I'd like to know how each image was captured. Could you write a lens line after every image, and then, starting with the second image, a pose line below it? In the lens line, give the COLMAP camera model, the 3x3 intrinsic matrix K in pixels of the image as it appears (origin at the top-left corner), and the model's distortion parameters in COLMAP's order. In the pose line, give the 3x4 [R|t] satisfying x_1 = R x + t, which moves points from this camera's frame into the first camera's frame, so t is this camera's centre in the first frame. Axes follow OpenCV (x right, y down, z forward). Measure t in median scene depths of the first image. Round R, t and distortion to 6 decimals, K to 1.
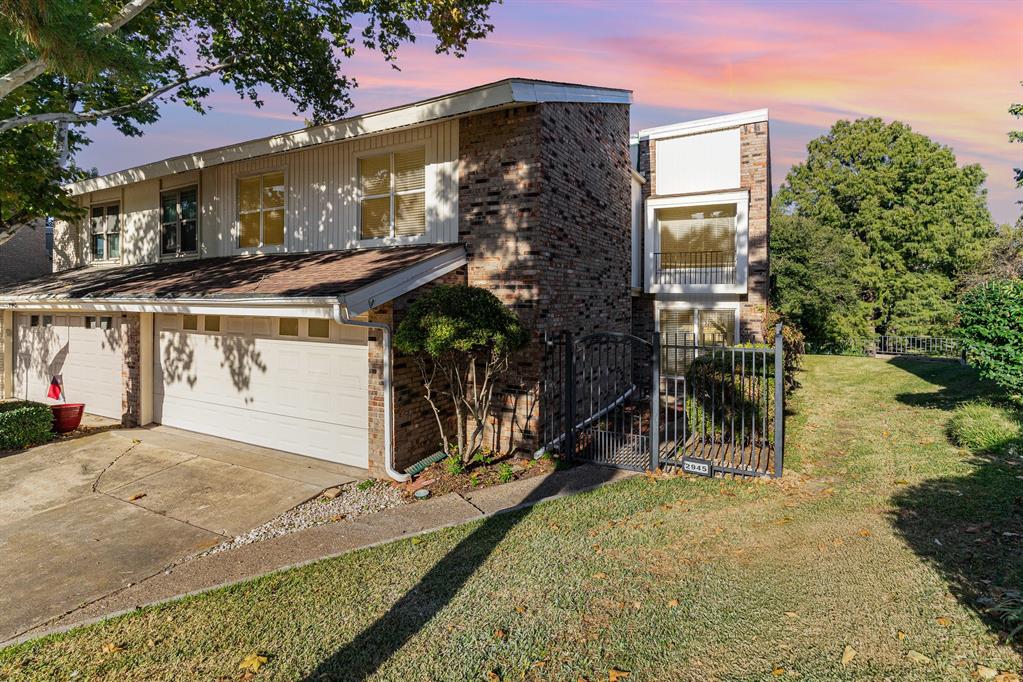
lens RADIAL K [[525.4, 0, 519.5], [0, 525.4, 308.0], [0, 0, 1]] dist [-0.020968, 0.006161]
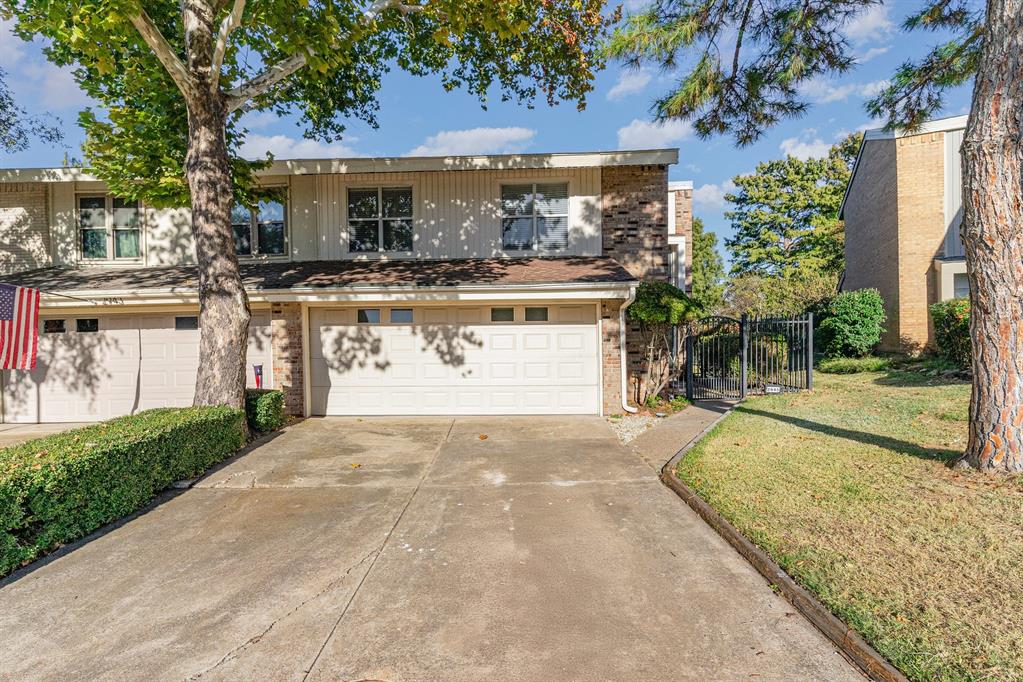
lens RADIAL K [[525.4, 0, 509.3], [0, 525.4, 344.0], [0, 0, 1]] dist [-0.020968, 0.006161]
pose [[0.891688, -0.015964, 0.452370, -0.960305], [0.019949, 0.999793, -0.004040, 0.110783], [-0.452212, 0.012627, 0.891821, -0.121522]]
